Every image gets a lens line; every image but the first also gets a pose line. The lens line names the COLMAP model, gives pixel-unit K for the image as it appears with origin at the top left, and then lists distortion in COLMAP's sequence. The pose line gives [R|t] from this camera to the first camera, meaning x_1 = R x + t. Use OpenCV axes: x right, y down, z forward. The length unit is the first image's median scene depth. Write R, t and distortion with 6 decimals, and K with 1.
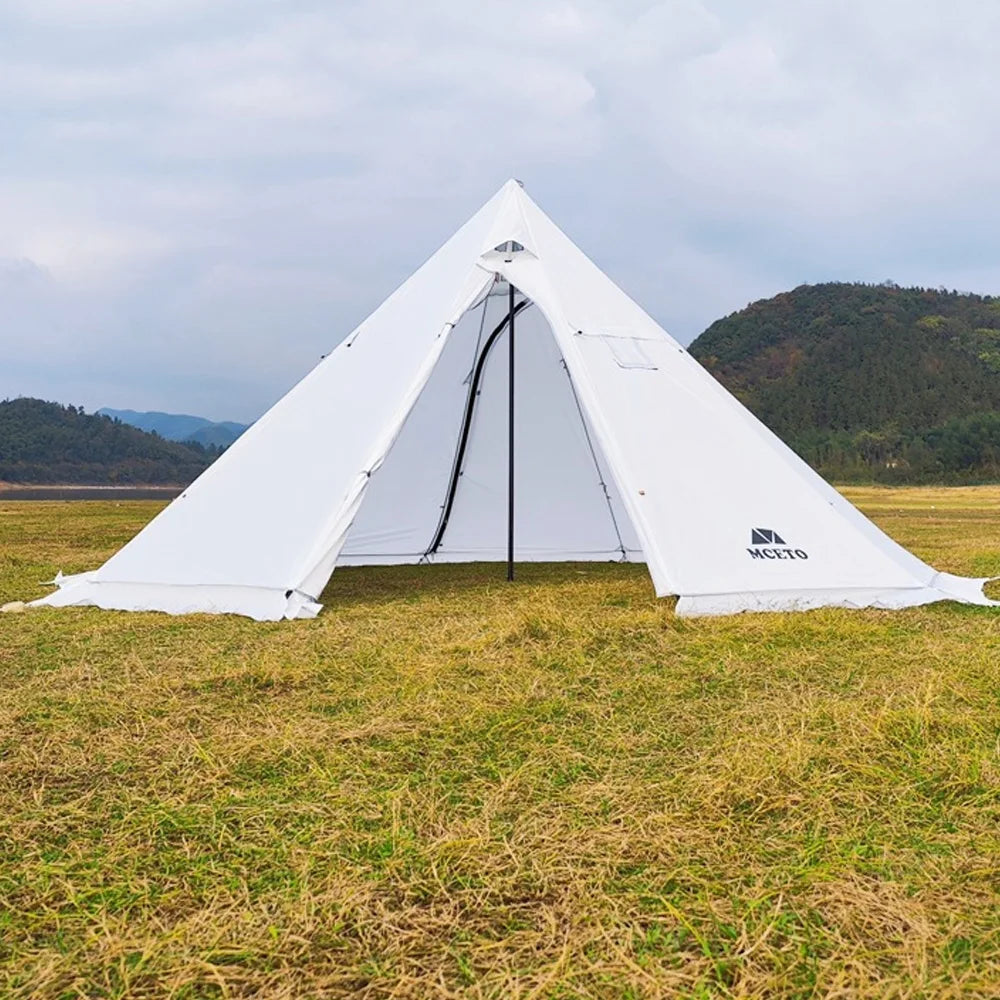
lens RADIAL K [[1254.0, 0, 478.6], [0, 1254.0, 346.2], [0, 0, 1]] dist [0.061416, 0.000000]
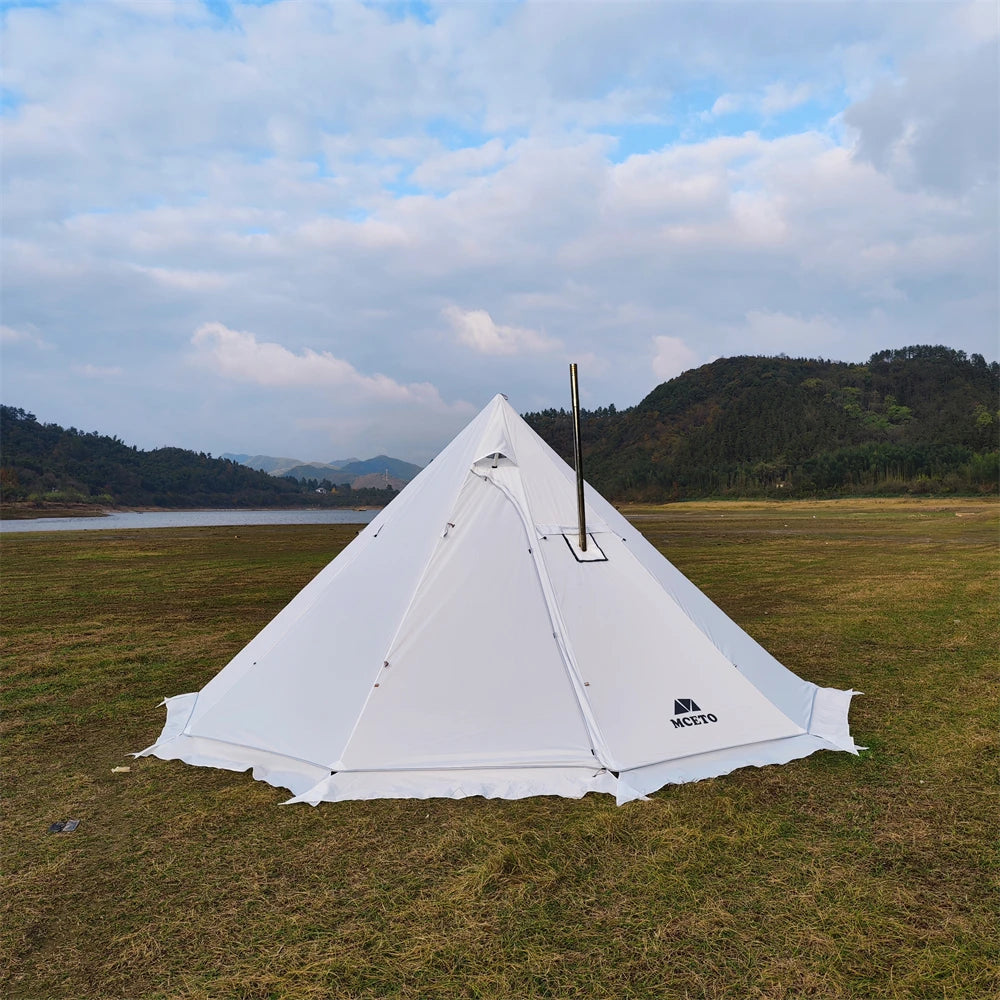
lens RADIAL K [[880.5, 0, 497.3], [0, 880.5, 522.2], [0, 0, 1]] dist [0.103224, -0.160473]
pose [[0.999845, -0.016395, 0.006344, 0.023209], [0.015425, 0.991286, 0.130817, -0.167644], [-0.008433, -0.130699, 0.991386, 0.100077]]
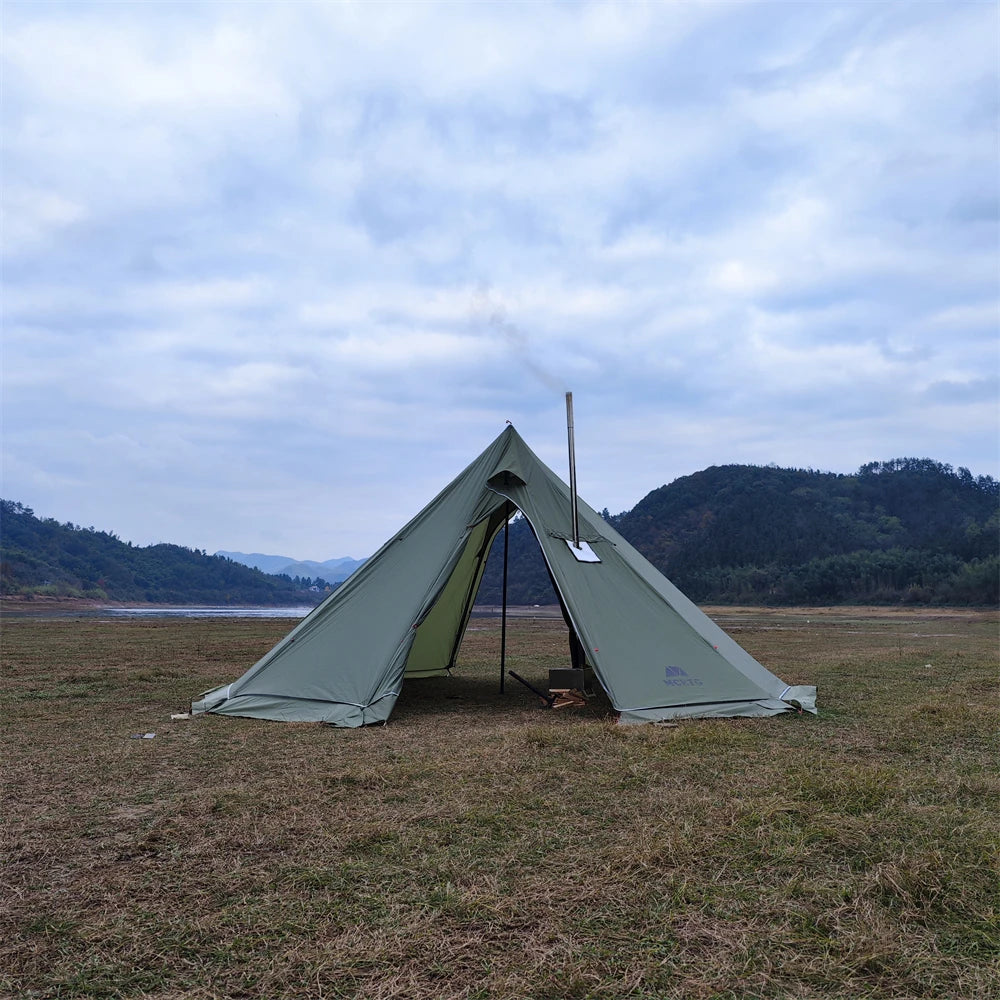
lens RADIAL K [[880.5, 0, 497.9], [0, 880.5, 530.5], [0, 0, 1]] dist [0.103224, -0.160473]
pose [[0.999887, 0.002473, 0.014799, -0.004044], [-0.002849, 0.999673, 0.025411, -0.044788], [-0.014731, -0.025451, 0.999568, -0.071381]]
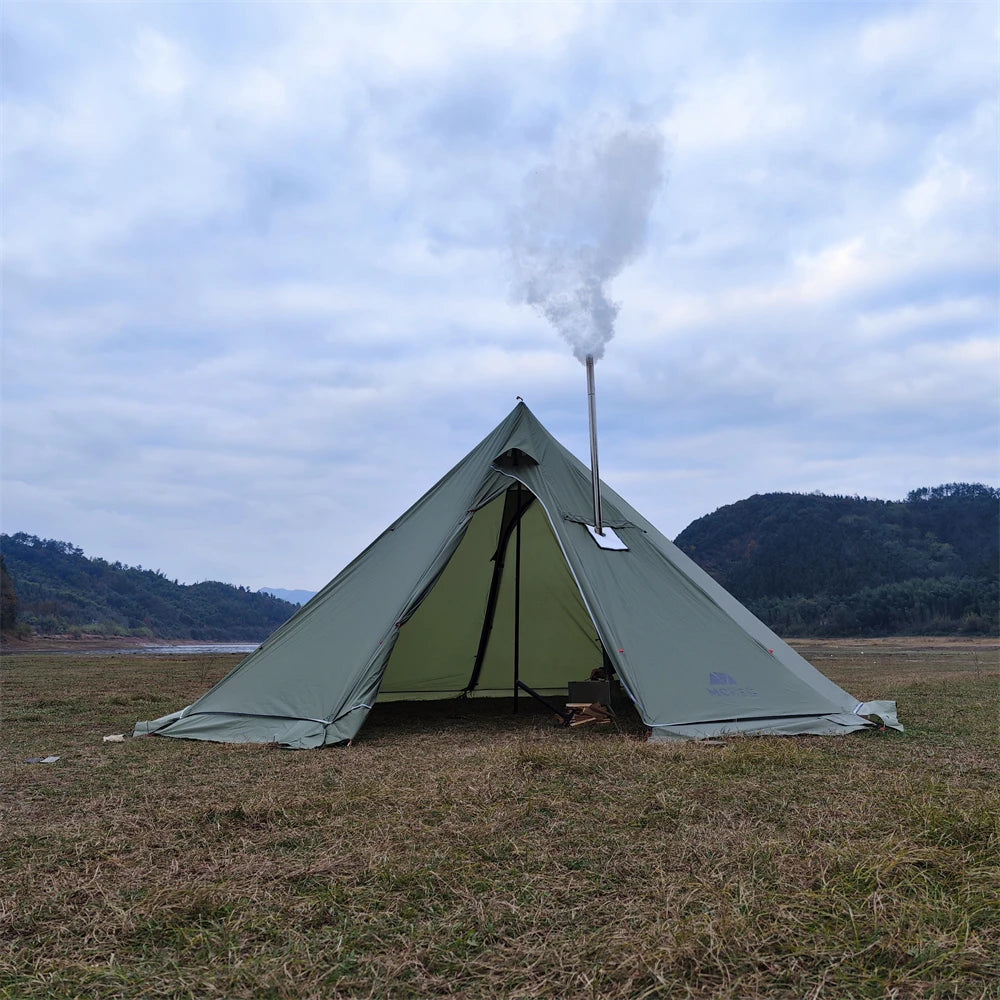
lens RADIAL K [[880.5, 0, 498.4], [0, 880.5, 496.0], [0, 0, 1]] dist [0.103224, -0.160473]
pose [[0.999443, -0.014202, -0.030190, 0.039670], [0.012653, 0.998624, -0.050887, 0.017597], [0.030872, 0.050477, 0.998248, 0.119018]]
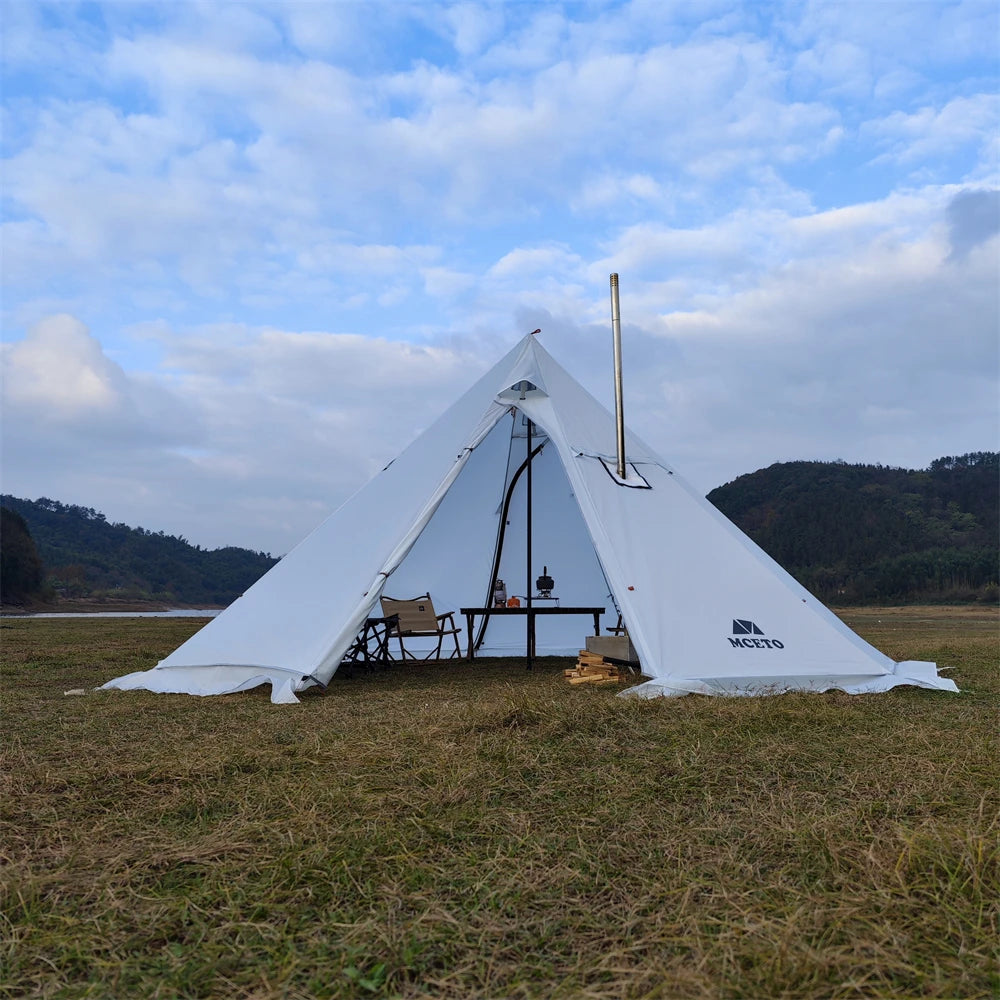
lens RADIAL K [[880.5, 0, 502.1], [0, 880.5, 522.8], [0, 0, 1]] dist [0.103224, -0.160473]
pose [[0.998842, -0.007213, -0.047566, 0.053617], [0.007940, 0.999854, 0.015105, 0.045607], [0.047450, -0.015465, 0.998754, 0.216302]]
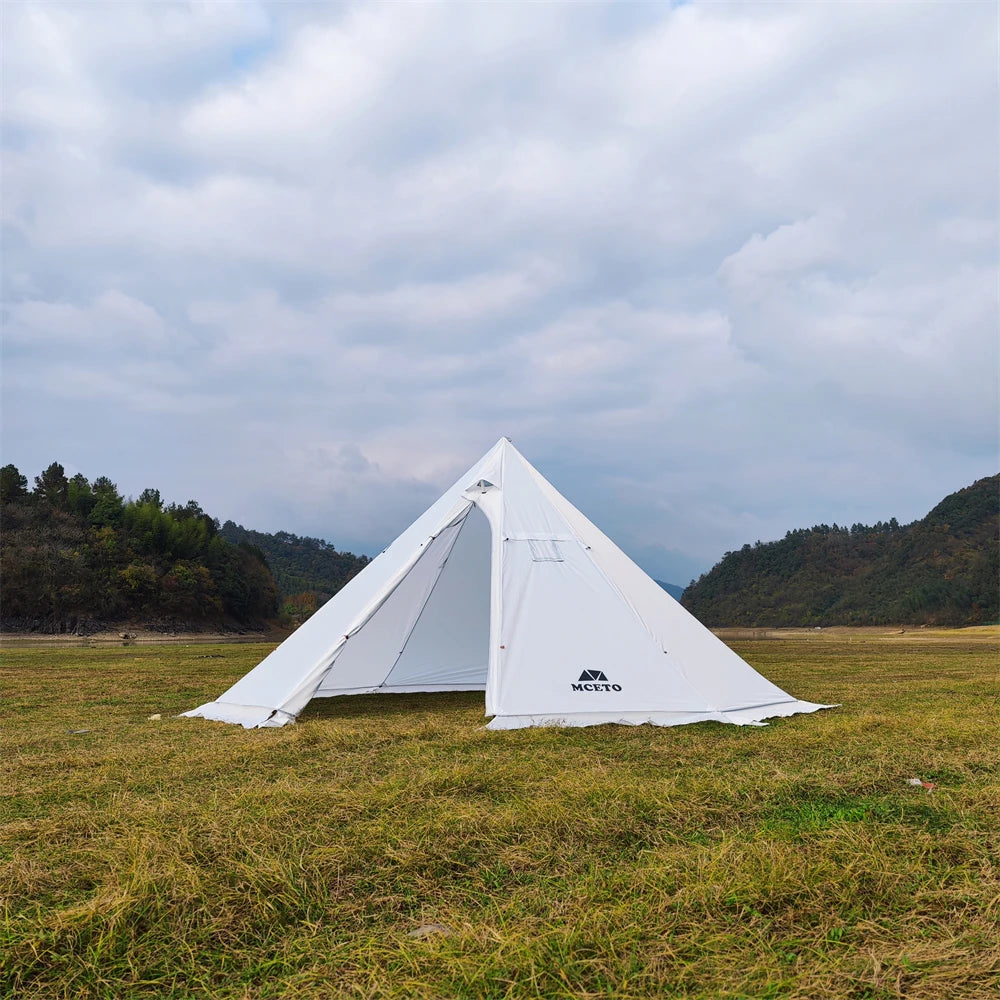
lens RADIAL K [[880.5, 0, 502.7], [0, 880.5, 498.8], [0, 0, 1]] dist [0.103224, -0.160473]
pose [[0.960644, -0.053386, -0.272603, 0.427278], [0.043805, 0.998194, -0.041119, -0.017342], [0.274305, 0.027559, 0.961248, -0.040995]]
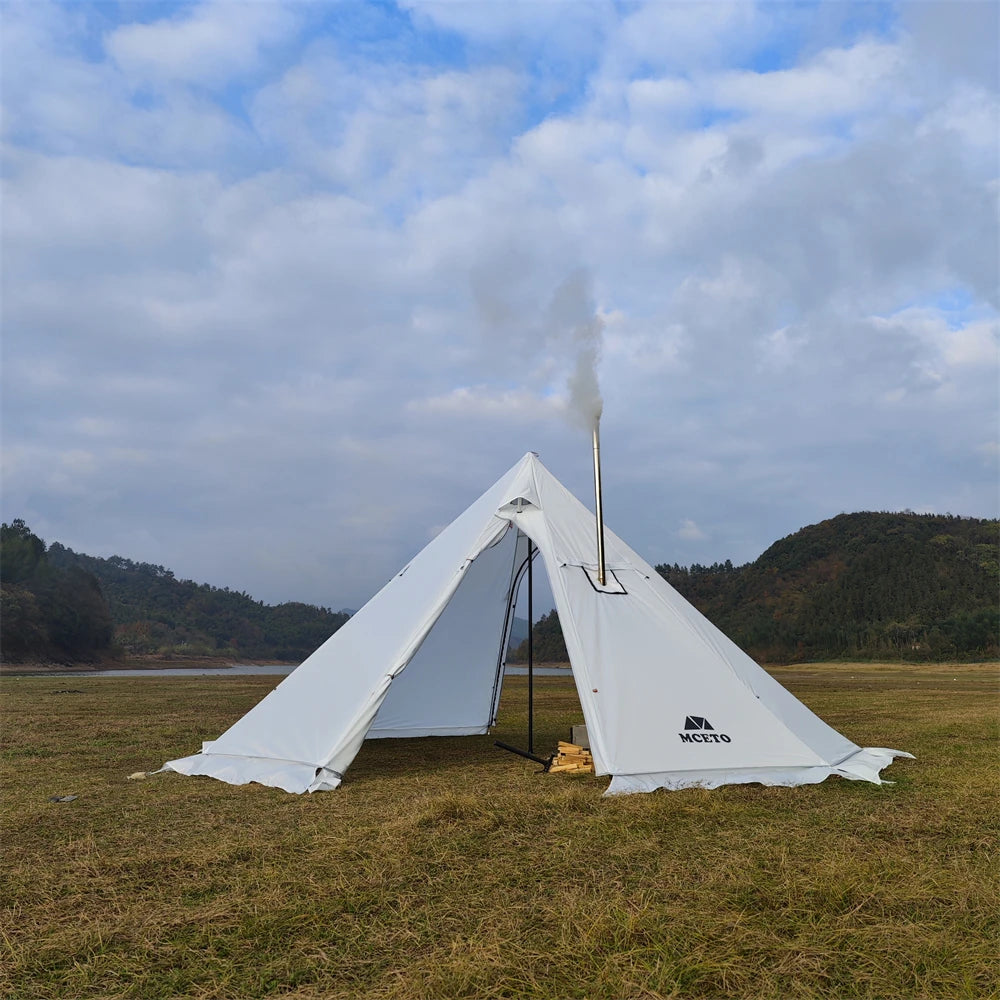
lens RADIAL K [[880.5, 0, 503.4], [0, 880.5, 498.5], [0, 0, 1]] dist [0.103224, -0.160473]
pose [[0.993606, -0.023670, -0.110392, 0.138348], [0.015584, 0.997170, -0.073540, -0.014264], [0.111820, 0.071350, 0.991164, 0.065862]]
